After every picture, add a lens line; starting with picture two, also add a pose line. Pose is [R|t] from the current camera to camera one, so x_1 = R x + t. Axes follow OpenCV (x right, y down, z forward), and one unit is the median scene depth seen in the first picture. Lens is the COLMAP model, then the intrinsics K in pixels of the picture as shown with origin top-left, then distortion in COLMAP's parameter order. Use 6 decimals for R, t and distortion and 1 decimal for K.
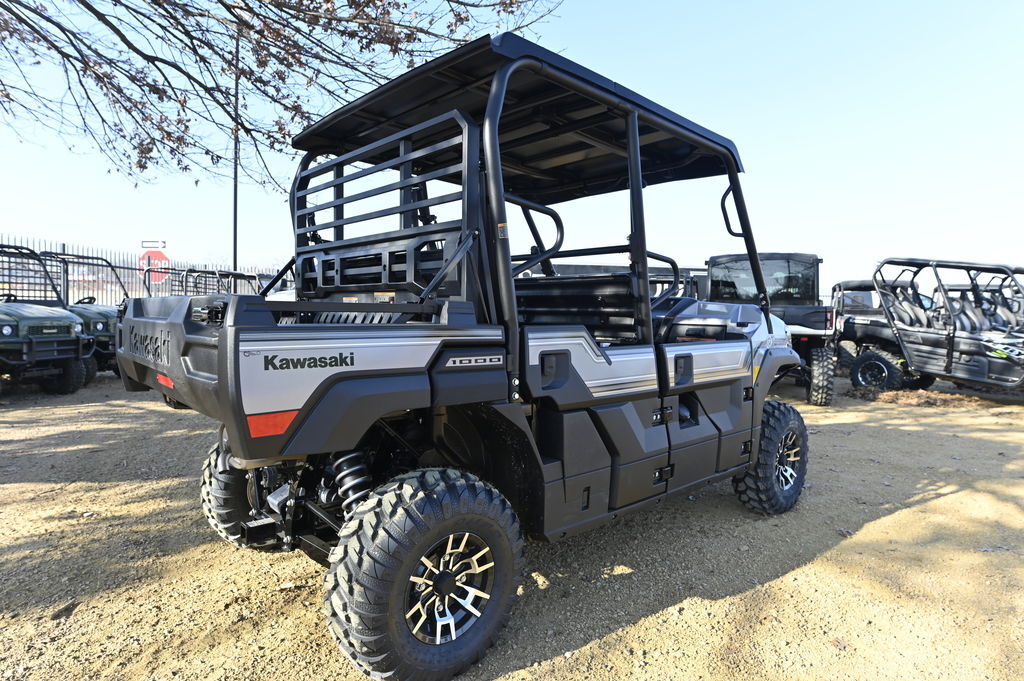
lens RADIAL K [[584.1, 0, 513.6], [0, 584.1, 339.5], [0, 0, 1]] dist [-0.019074, 0.000367]
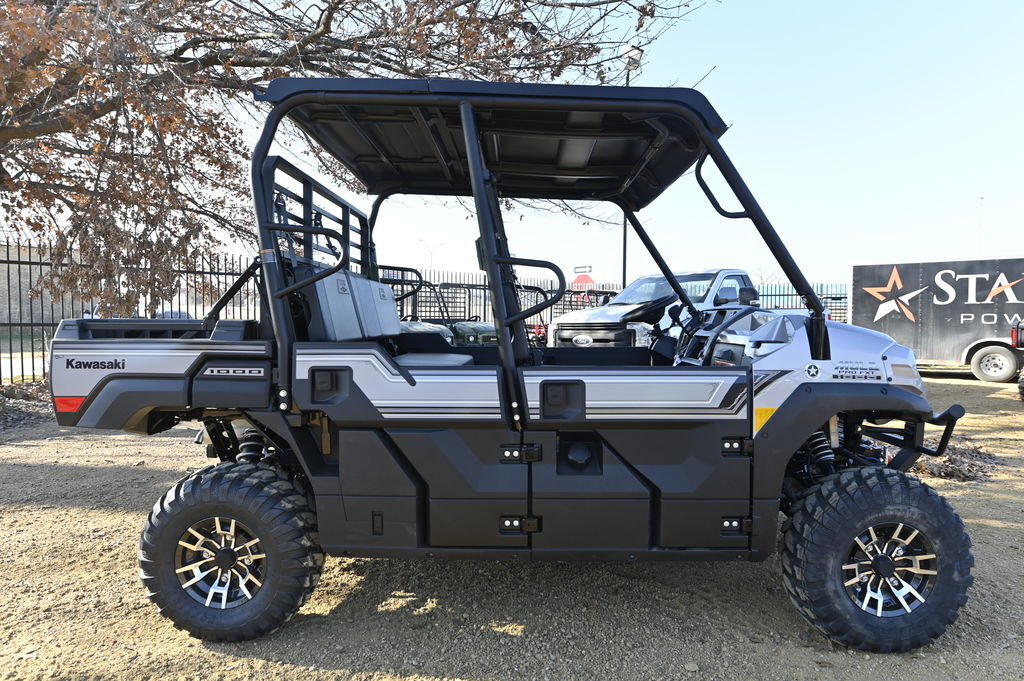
lens RADIAL K [[584.1, 0, 511.4], [0, 584.1, 338.6], [0, 0, 1]] dist [-0.019074, 0.000367]
pose [[0.731254, 0.008861, -0.682048, 0.909003], [-0.026659, 0.999523, -0.015598, -0.020558], [0.681585, 0.029589, 0.731141, 0.431708]]
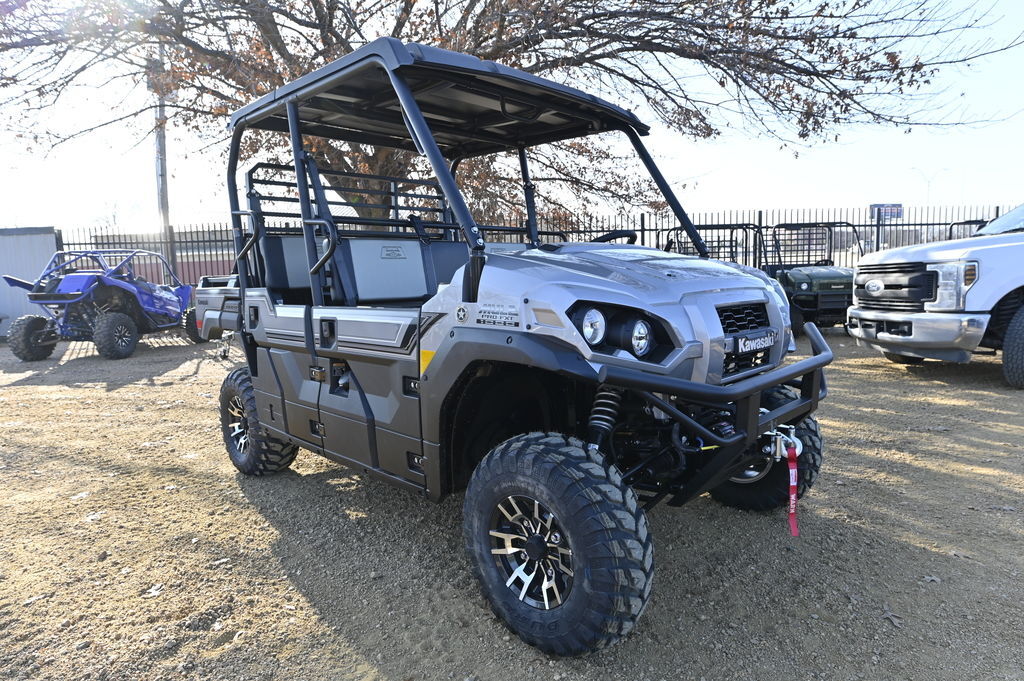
lens RADIAL K [[584.1, 0, 514.2], [0, 584.1, 337.0], [0, 0, 1]] dist [-0.019074, 0.000367]
pose [[0.050097, 0.087407, -0.994912, 1.484348], [-0.022030, 0.996017, 0.086395, -0.038671], [0.998501, 0.017589, 0.051823, 1.467373]]
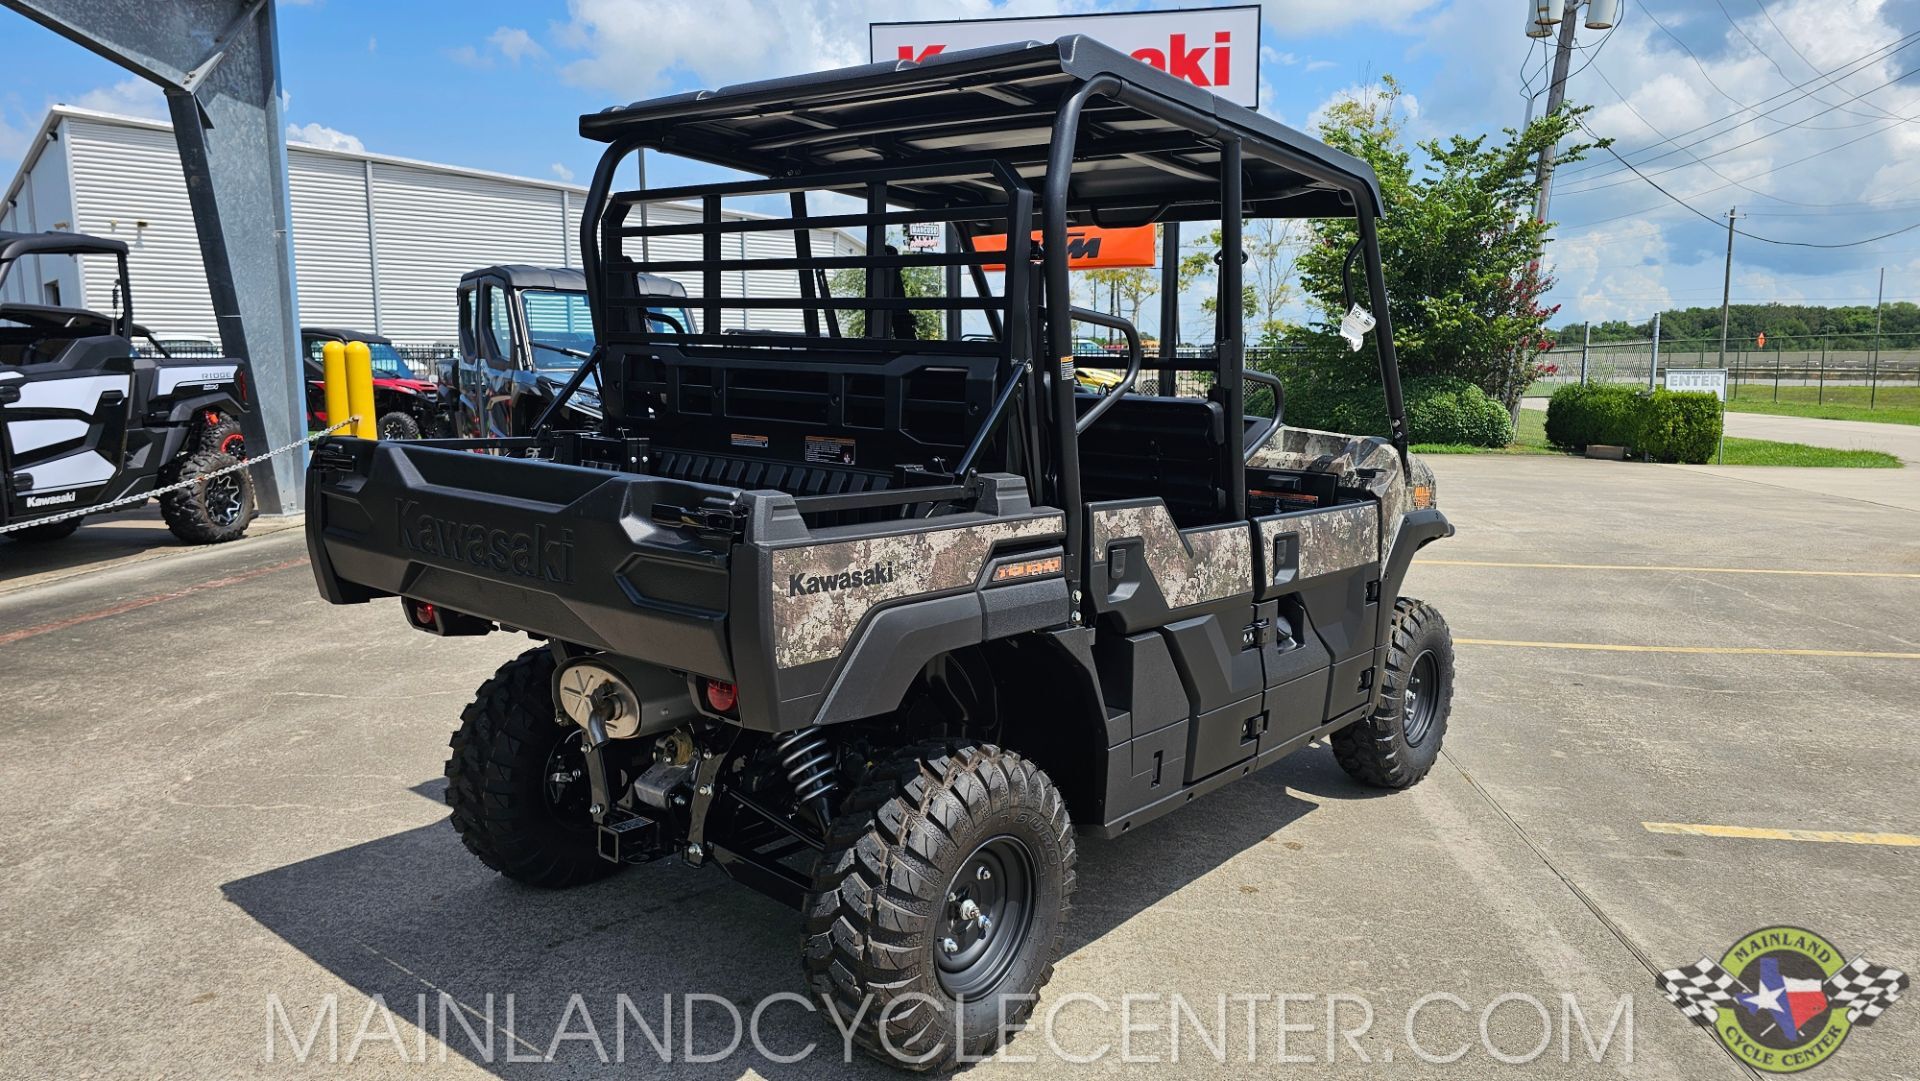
lens RADIAL K [[1294.0, 0, 958.4], [0, 1294.0, 542.3], [0, 0, 1]] dist [-0.000928, 0.000044]
pose [[0.990796, 0.000224, 0.135365, -0.276024], [-0.012174, 0.996093, 0.087463, -0.094194], [-0.134816, -0.088306, 0.986928, -0.347360]]
